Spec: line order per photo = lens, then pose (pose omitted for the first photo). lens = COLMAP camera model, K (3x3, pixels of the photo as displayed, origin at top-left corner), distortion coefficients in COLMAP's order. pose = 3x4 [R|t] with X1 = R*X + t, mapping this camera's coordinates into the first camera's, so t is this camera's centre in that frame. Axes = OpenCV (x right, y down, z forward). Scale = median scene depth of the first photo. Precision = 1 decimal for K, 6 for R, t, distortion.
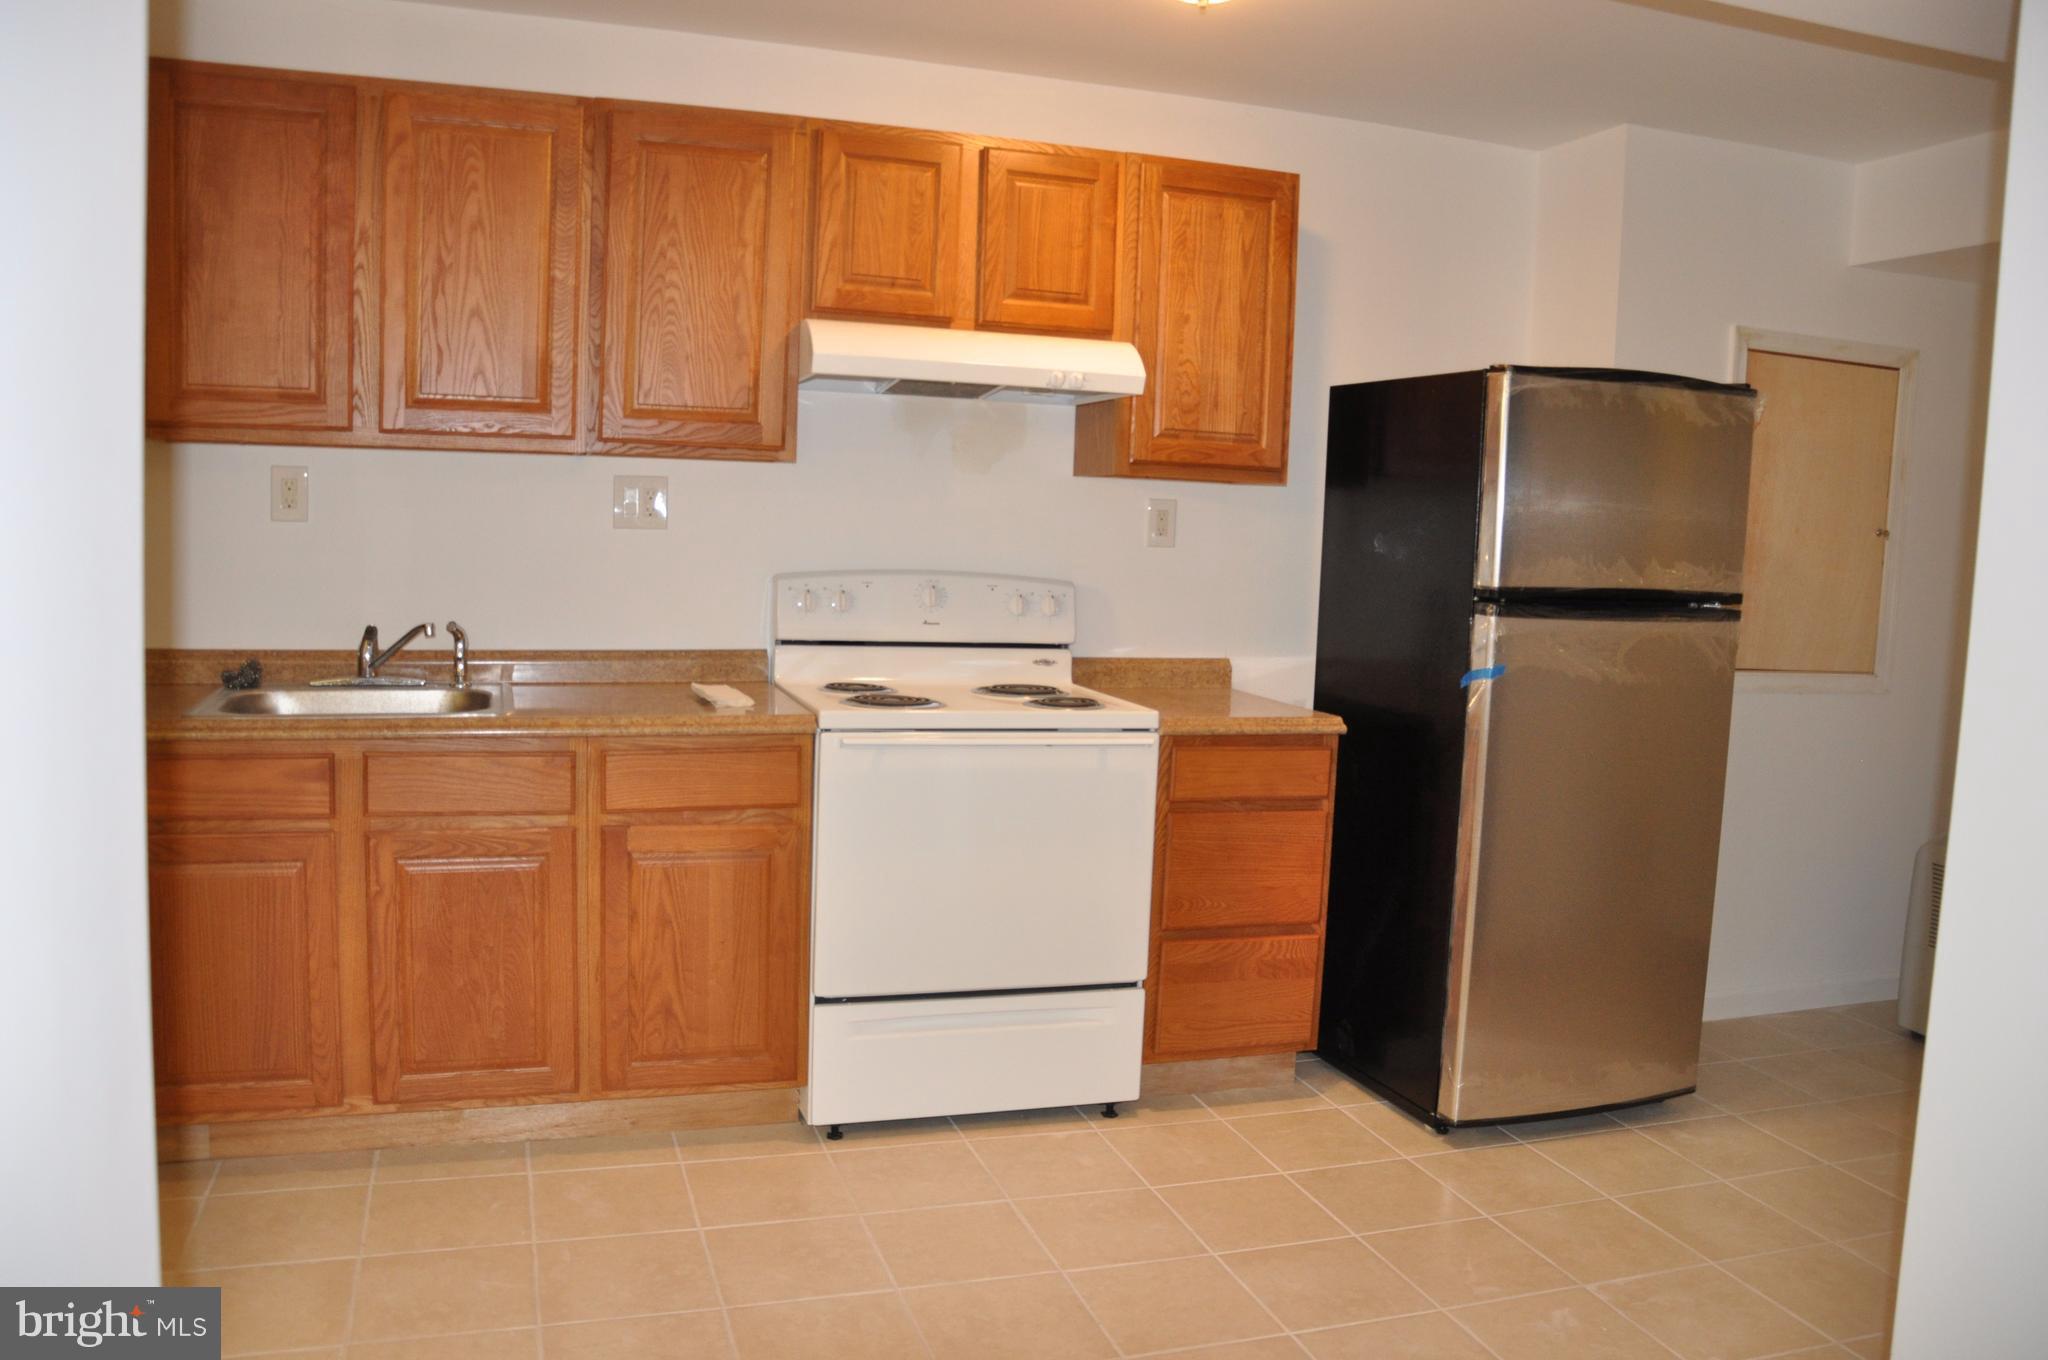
lens RADIAL K [[1571.4, 0, 1011.5], [0, 1571.4, 684.6], [0, 0, 1]] dist [-0.159510, 0.118220]
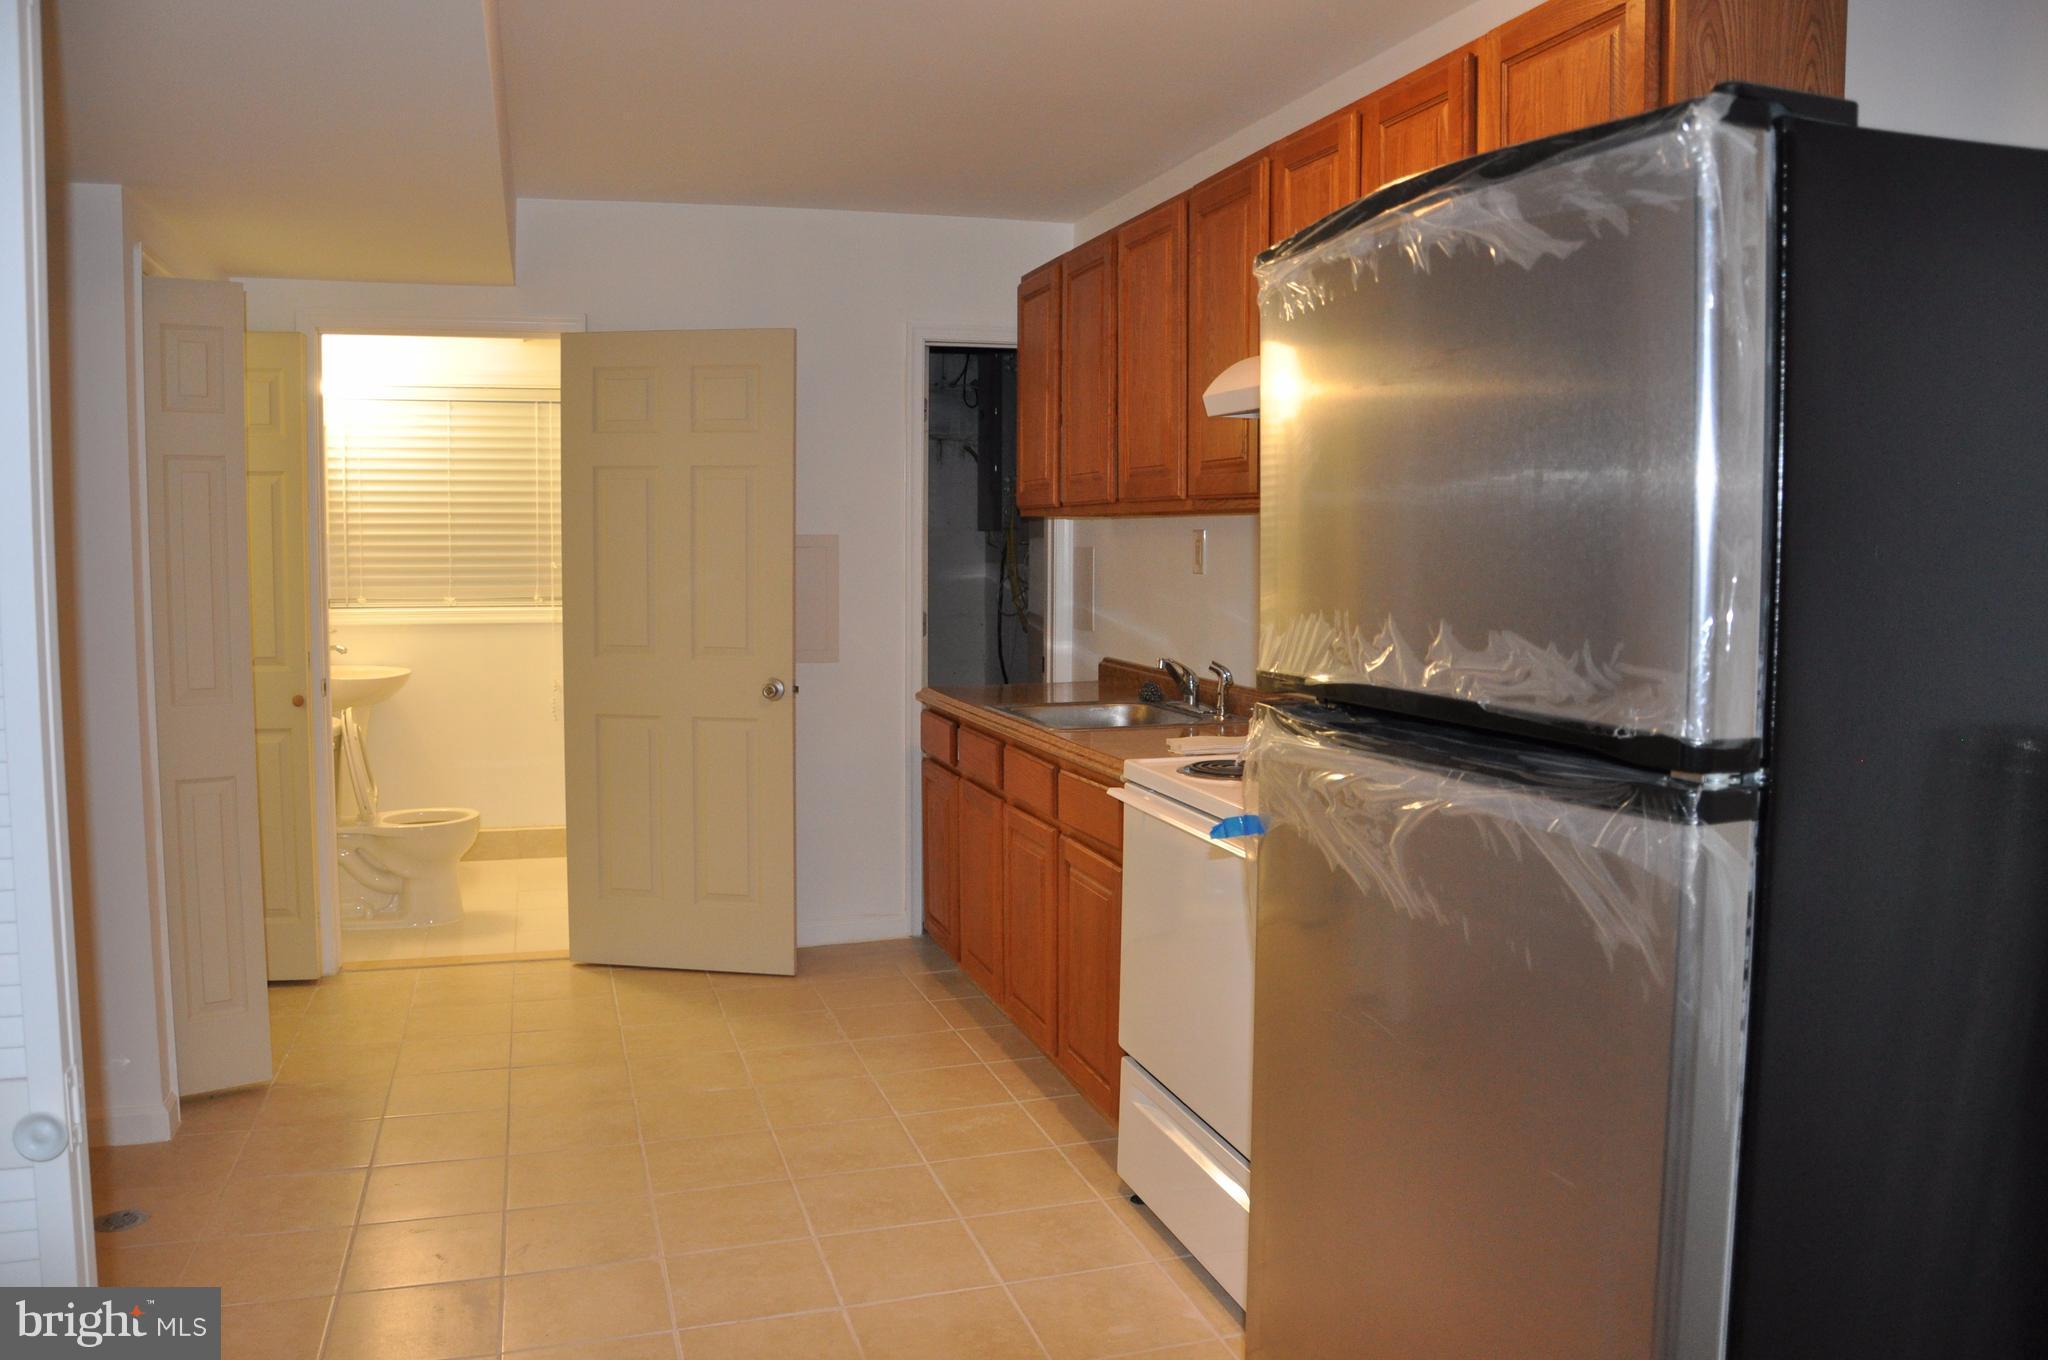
lens RADIAL K [[1571.4, 0, 1011.5], [0, 1571.4, 684.6], [0, 0, 1]] dist [-0.159510, 0.118220]
pose [[-0.016583, 0.058410, -0.998155, 0.827149], [-0.106032, 0.992560, 0.059844, -0.077814], [0.994224, 0.106829, -0.010266, 0.887132]]
